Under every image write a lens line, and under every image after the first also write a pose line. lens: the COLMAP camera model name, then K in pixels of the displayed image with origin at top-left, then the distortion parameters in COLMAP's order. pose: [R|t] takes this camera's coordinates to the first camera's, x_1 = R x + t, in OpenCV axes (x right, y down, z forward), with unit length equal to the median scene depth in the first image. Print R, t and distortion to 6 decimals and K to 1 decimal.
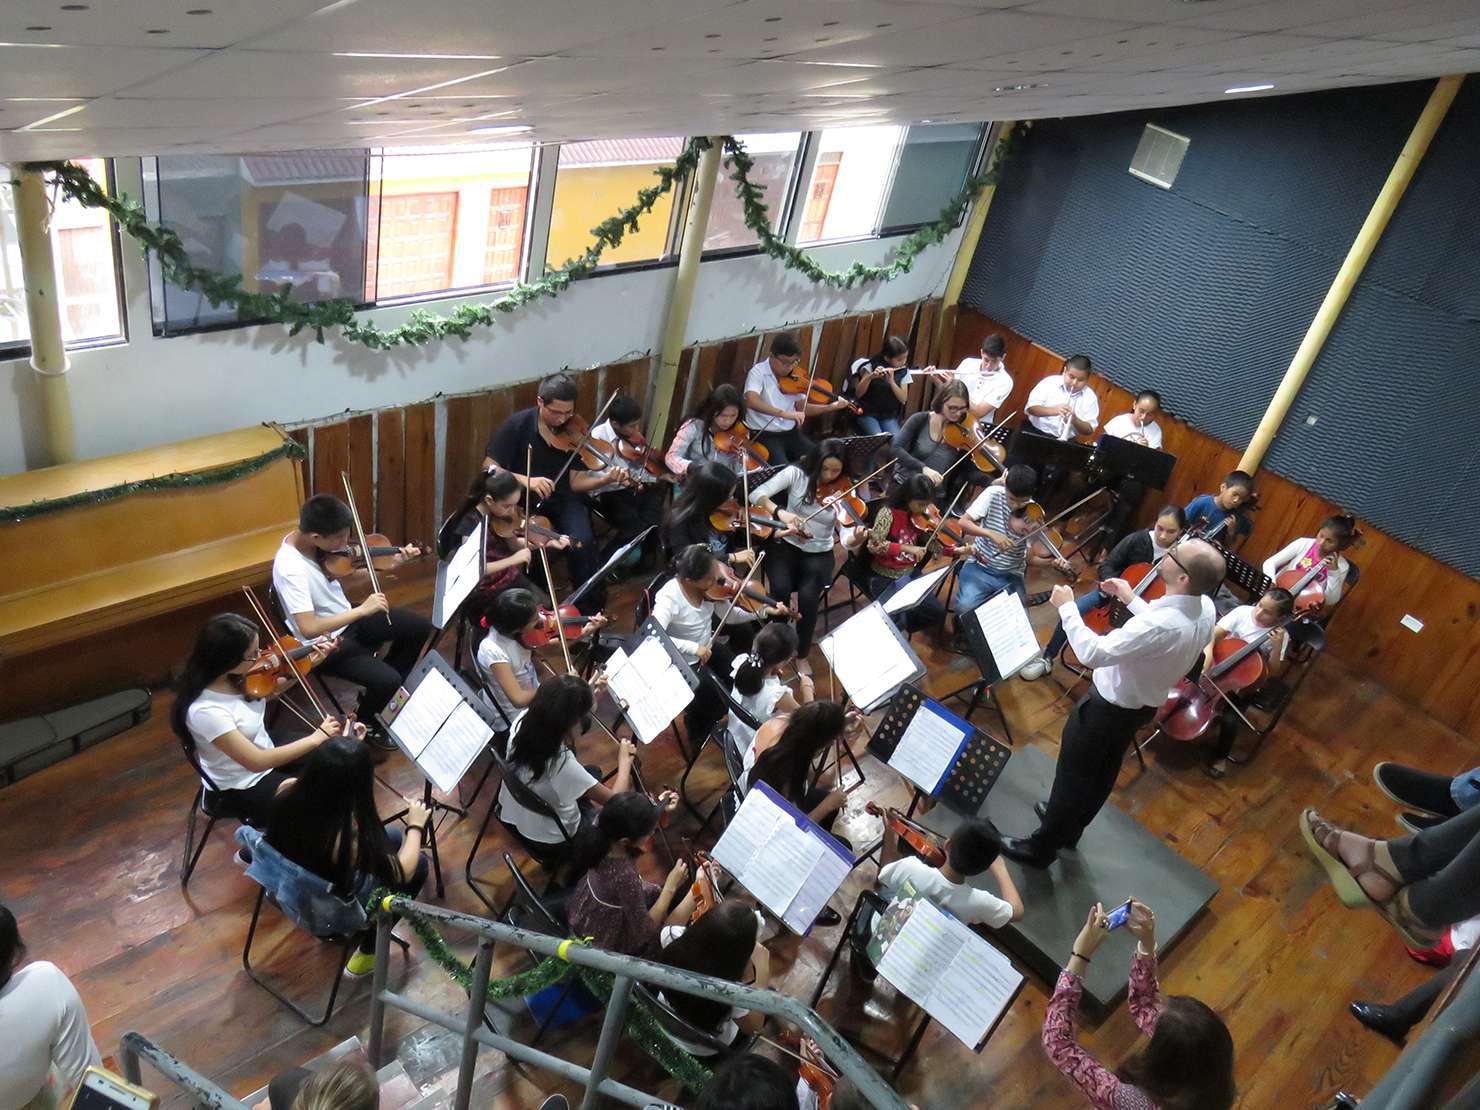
lens RADIAL K [[1187.2, 0, 742.2], [0, 1187.2, 563.7], [0, 0, 1]] dist [0.005080, -0.006118]
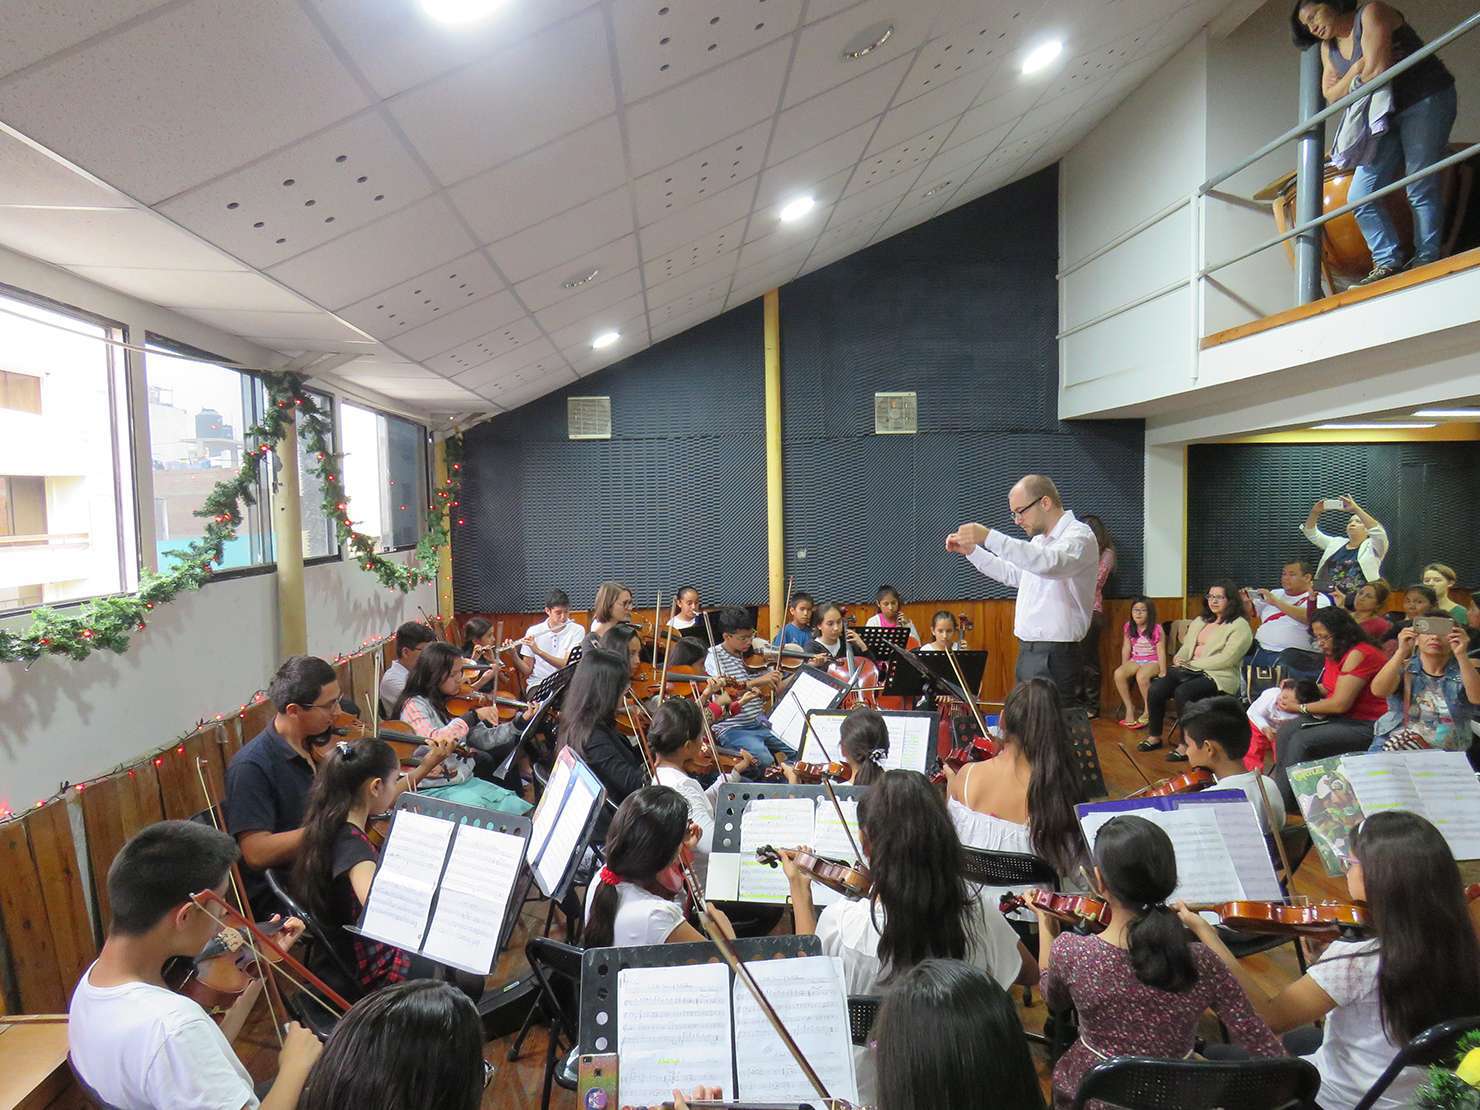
lens RADIAL K [[943.1, 0, 746.9], [0, 943.1, 553.6], [0, 0, 1]] dist [-0.018617, 0.012000]
pose [[0.622983, -0.268271, 0.734794, -0.318111], [0.563369, 0.805562, -0.183535, 0.033934], [-0.542685, 0.528299, 0.652987, 0.414165]]
